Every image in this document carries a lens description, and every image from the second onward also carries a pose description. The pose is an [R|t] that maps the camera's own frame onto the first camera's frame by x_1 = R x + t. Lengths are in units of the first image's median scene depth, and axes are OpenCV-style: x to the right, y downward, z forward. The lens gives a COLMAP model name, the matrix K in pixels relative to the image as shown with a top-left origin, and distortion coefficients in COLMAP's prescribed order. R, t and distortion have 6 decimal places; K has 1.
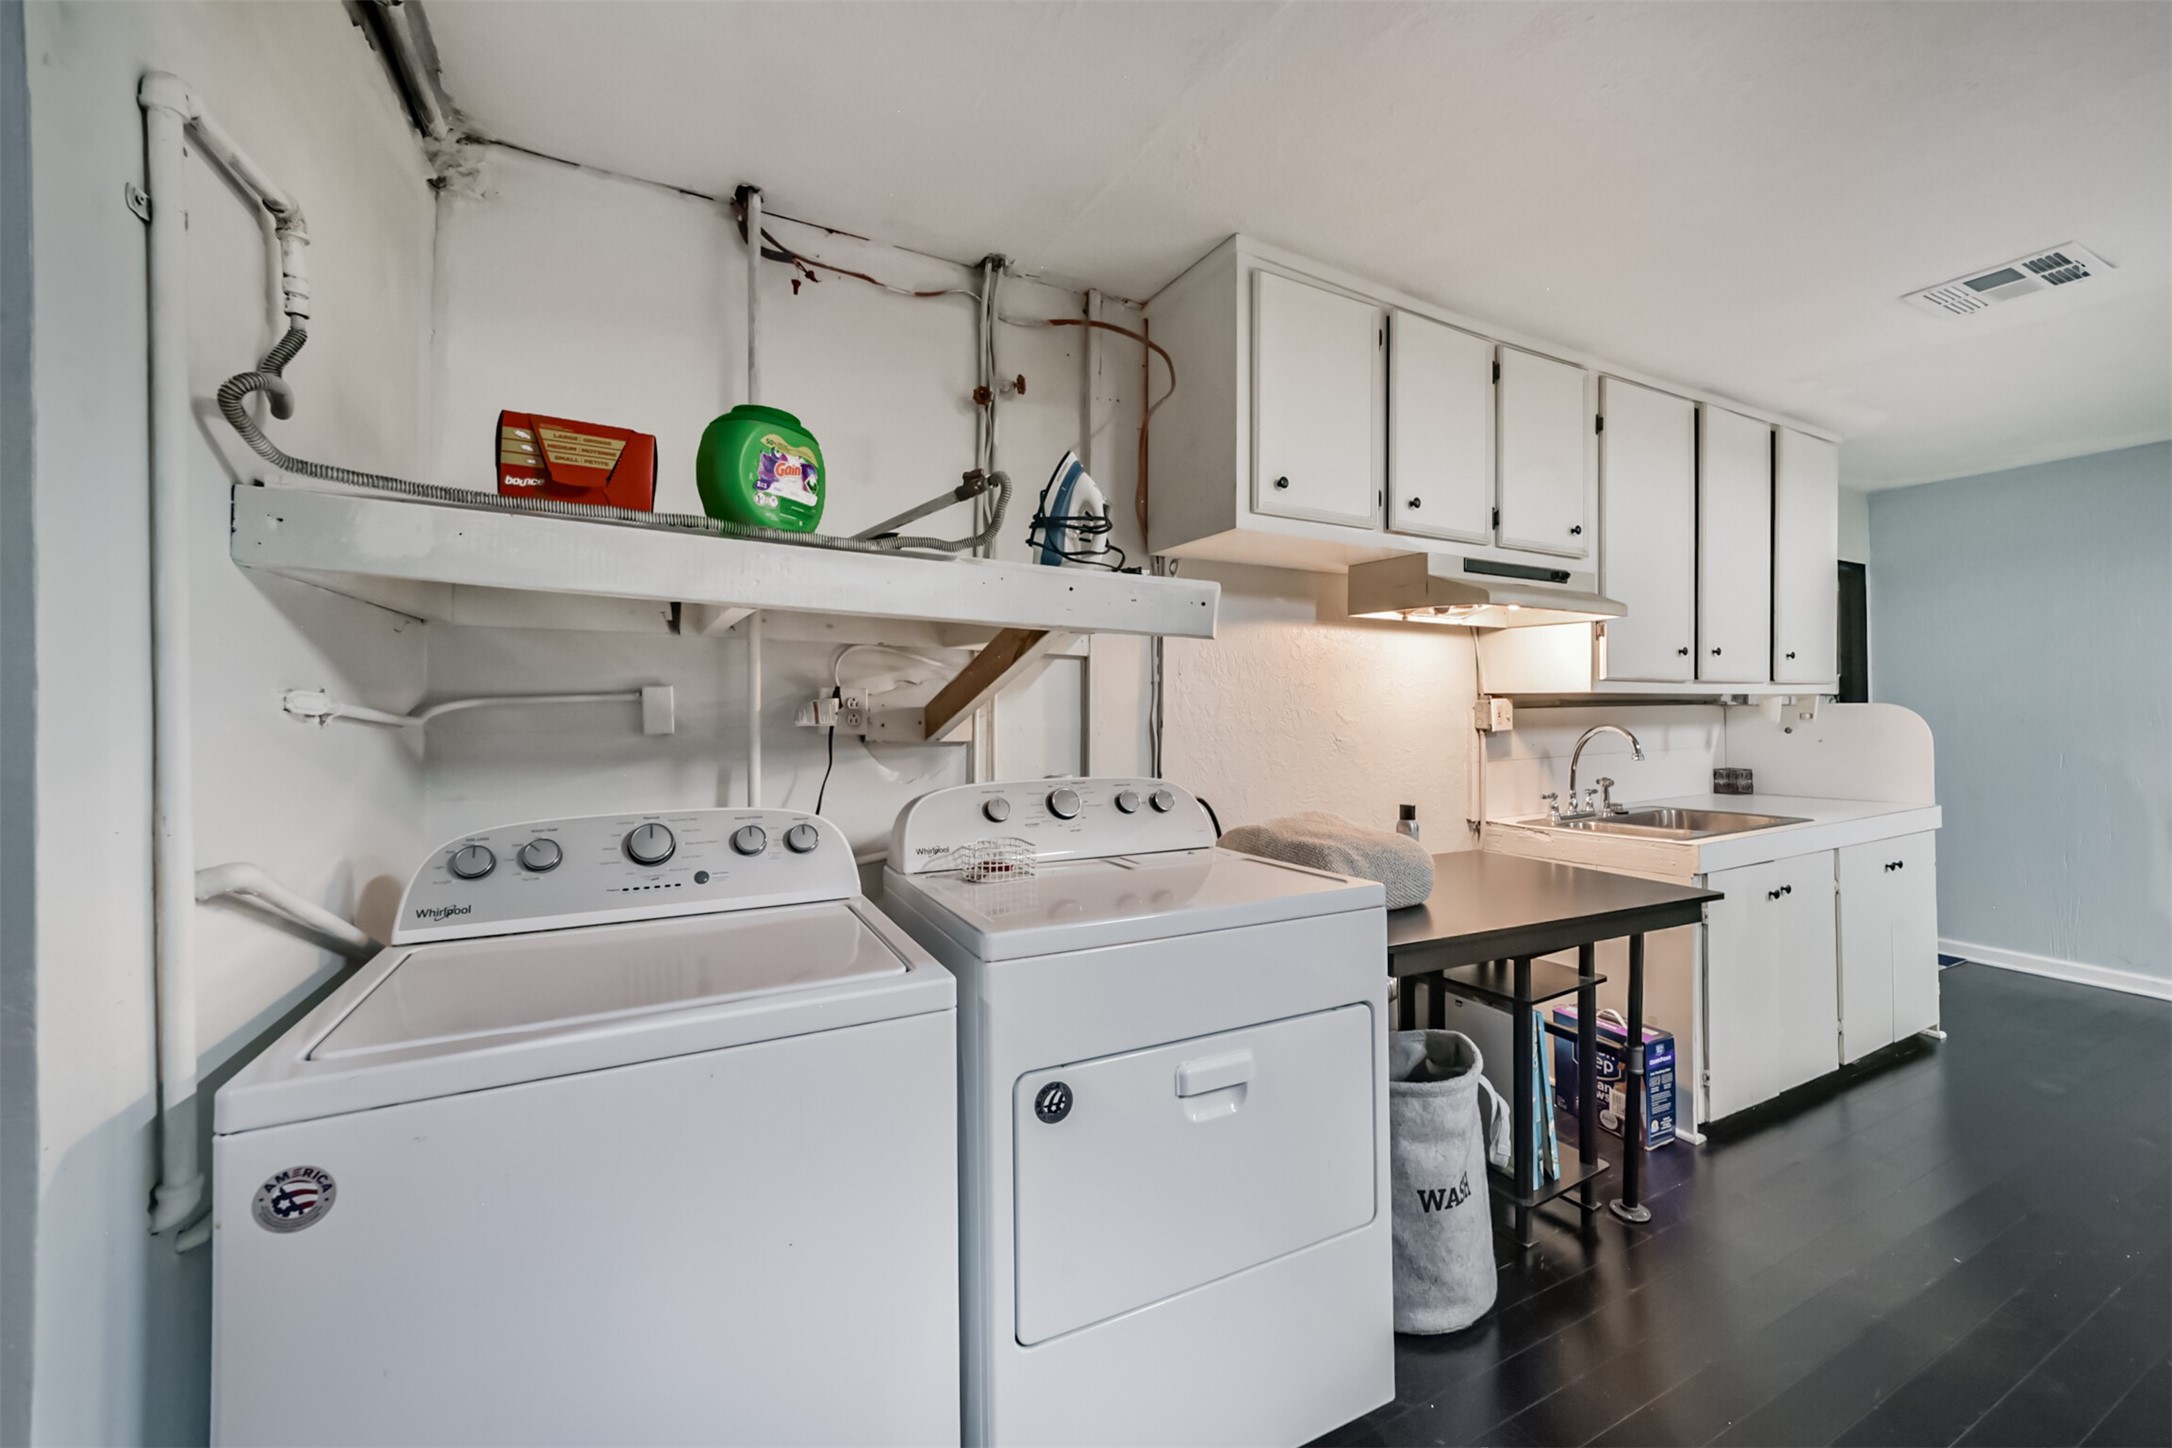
lens RADIAL K [[854.0, 0, 1083.3], [0, 854.0, 697.8], [0, 0, 1]] dist [-0.022007, 0.000004]
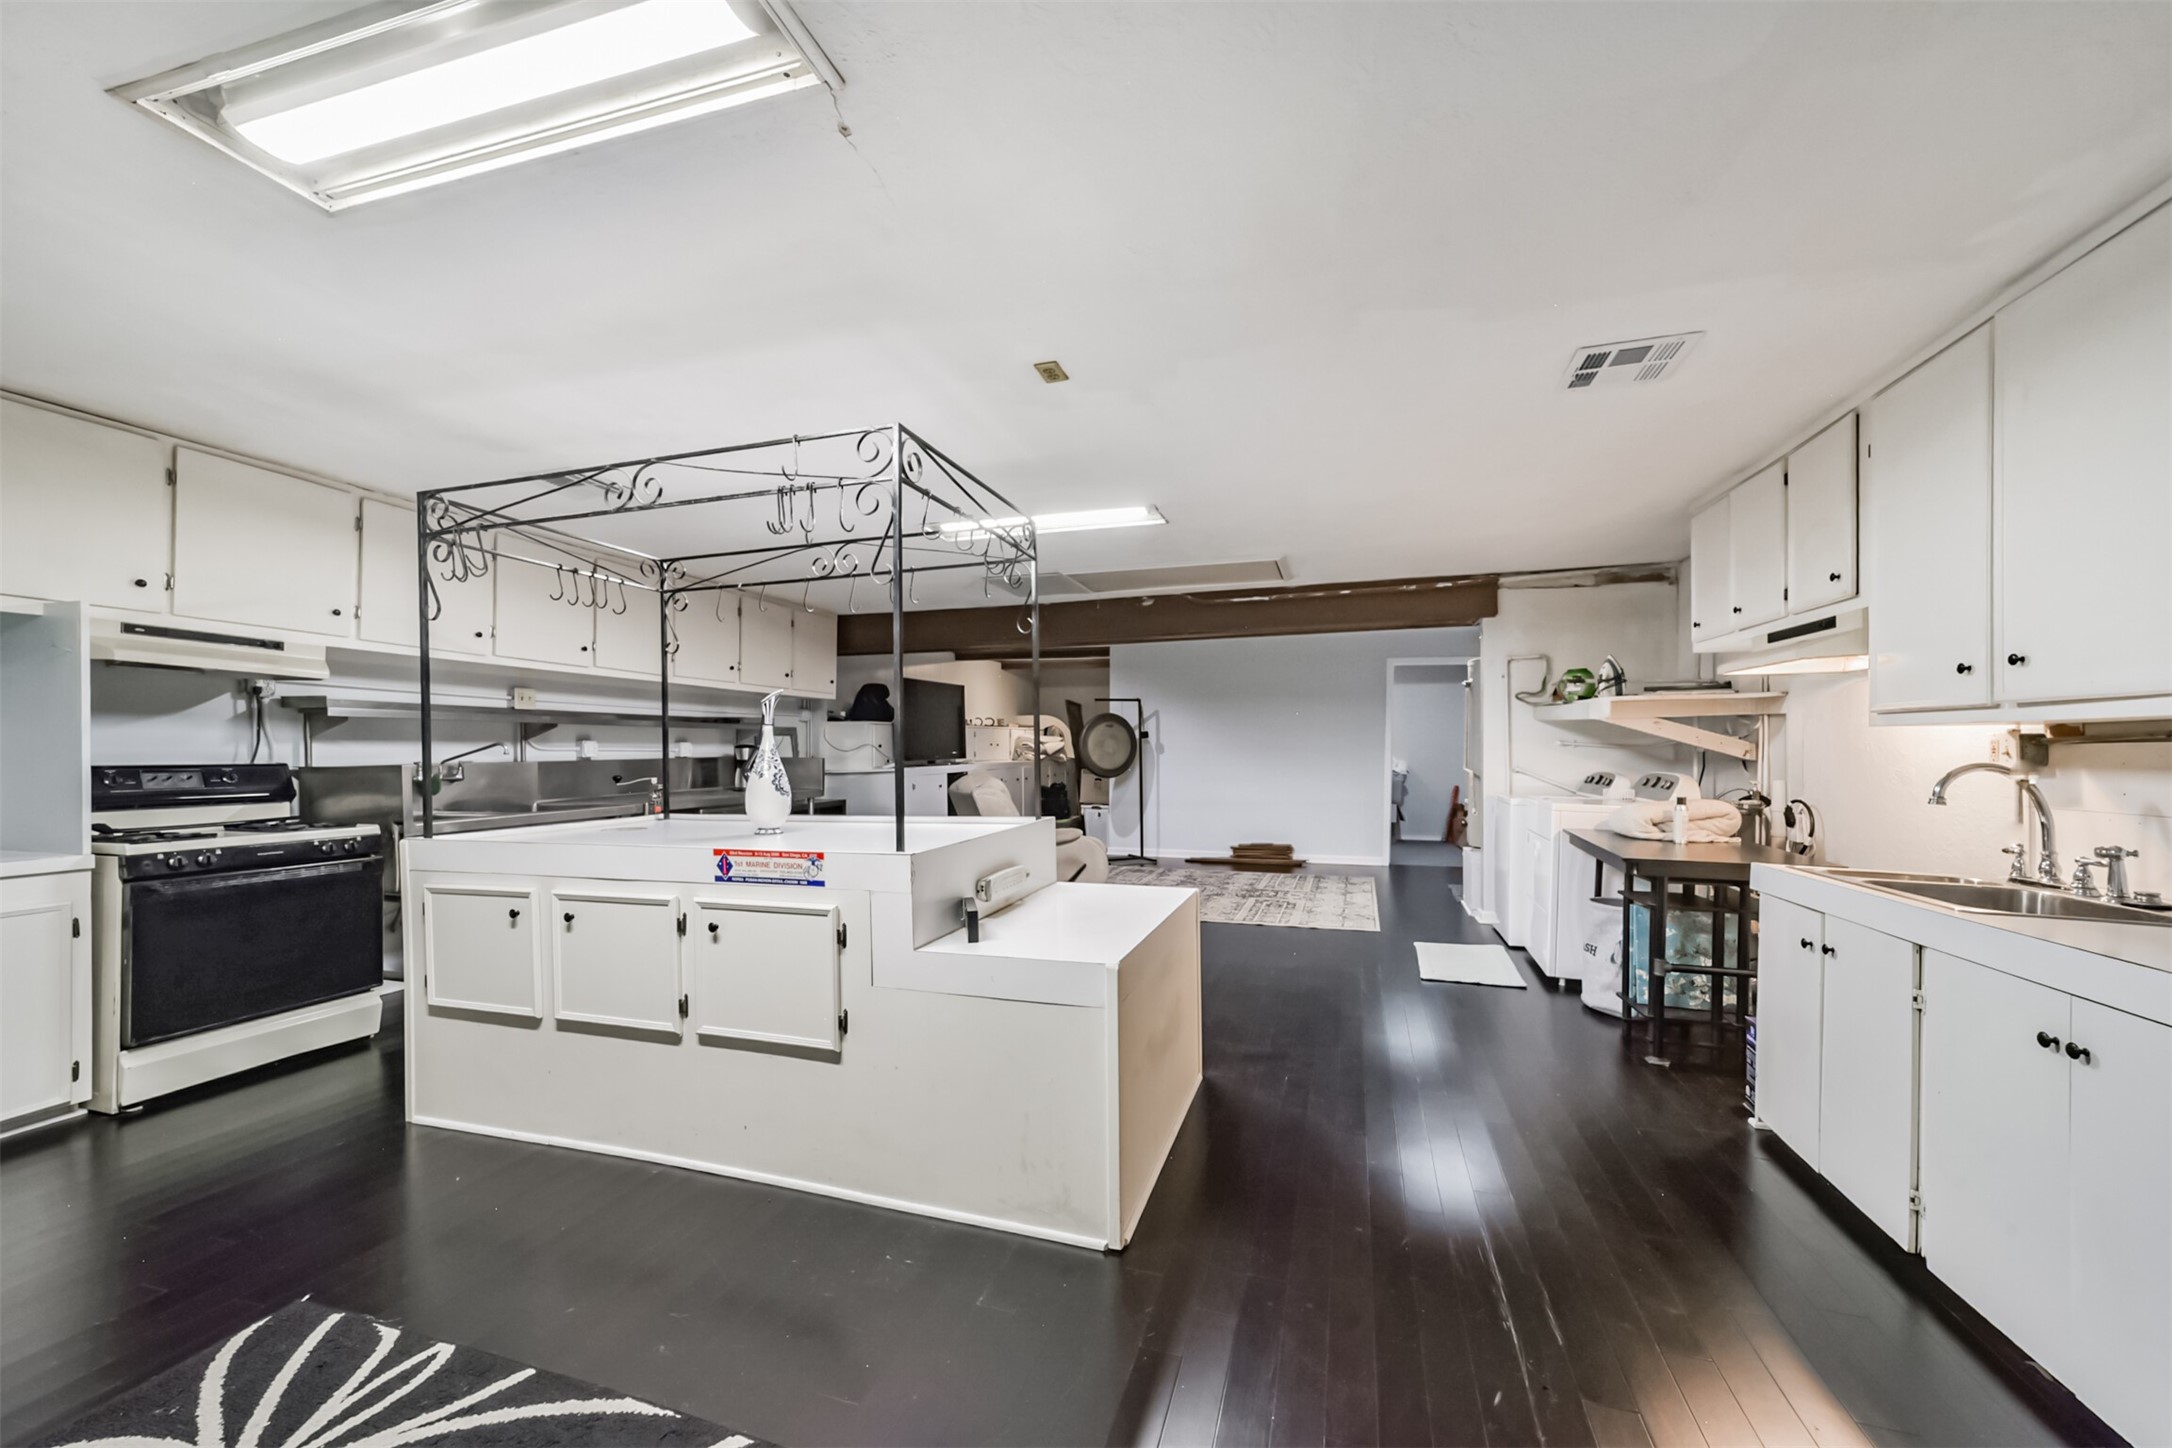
lens RADIAL K [[834.2, 0, 1086.2], [0, 834.2, 740.5], [0, 0, 1]] dist [0.037172, 0.000082]
pose [[-0.695089, -0.004161, -0.718911, 2.203817], [0.006271, 0.999910, -0.011850, 0.017355], [0.718896, -0.012745, -0.695001, 1.157955]]
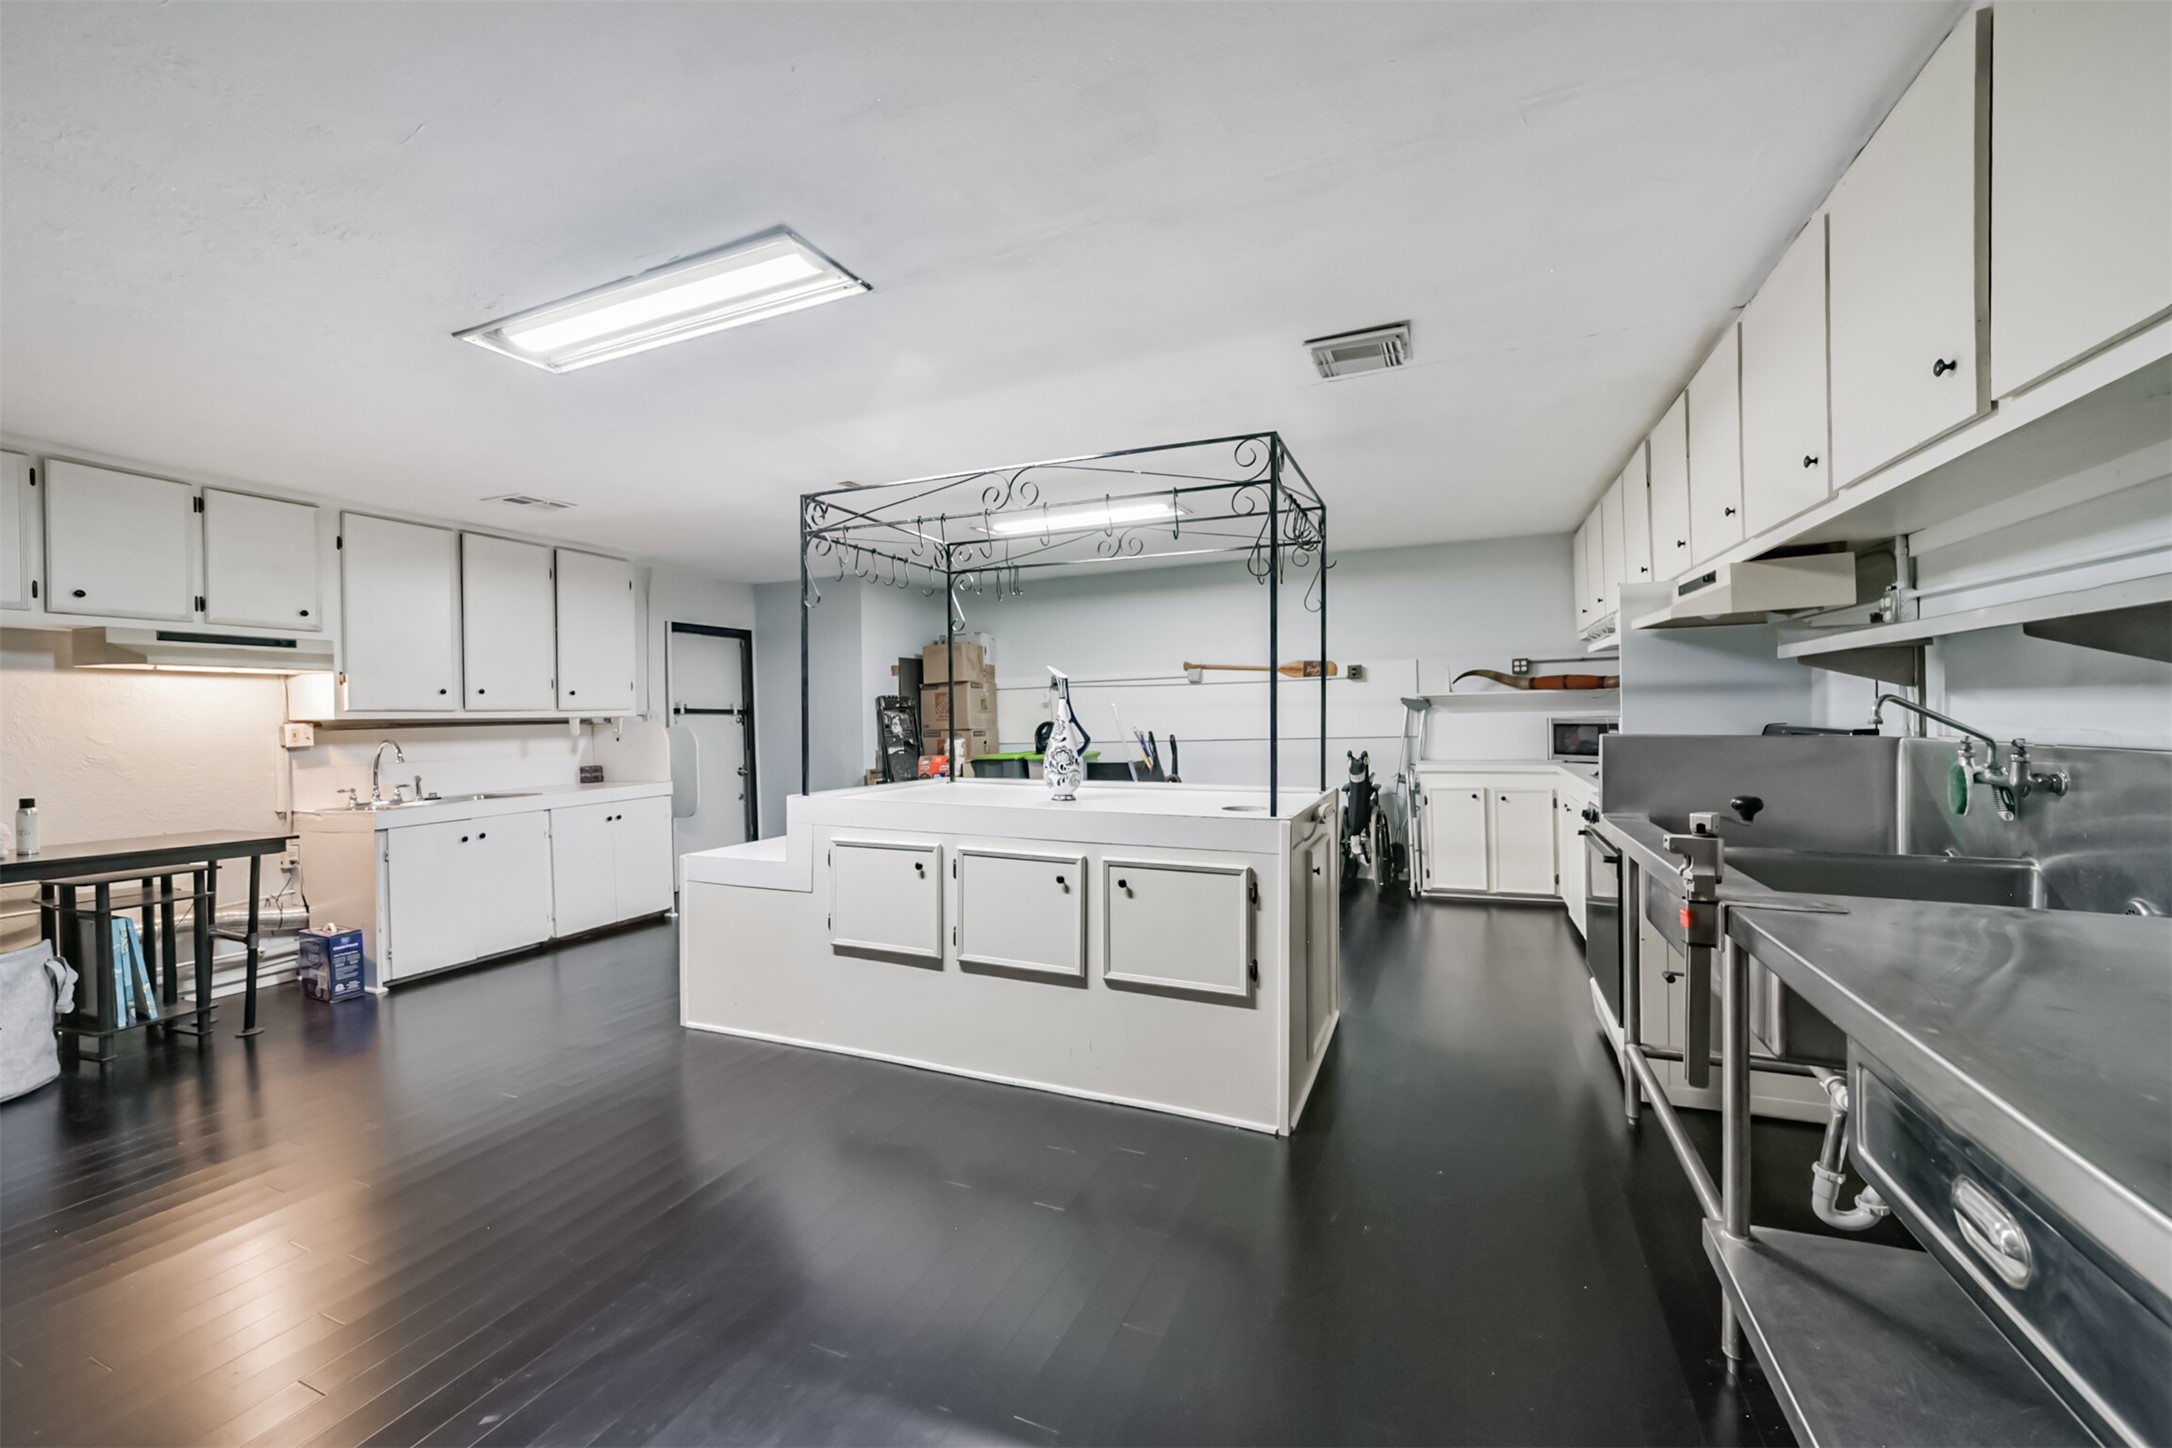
lens RADIAL K [[860.6, 0, 1086.0], [0, 860.6, 724.0], [0, 0, 1]] dist [-0.020956, 0.008890]
pose [[0.767672, -0.019740, 0.640539, 0.732779], [0.013765, 0.999803, 0.014315, -0.001514], [-0.640695, -0.002172, 0.767793, -1.160261]]
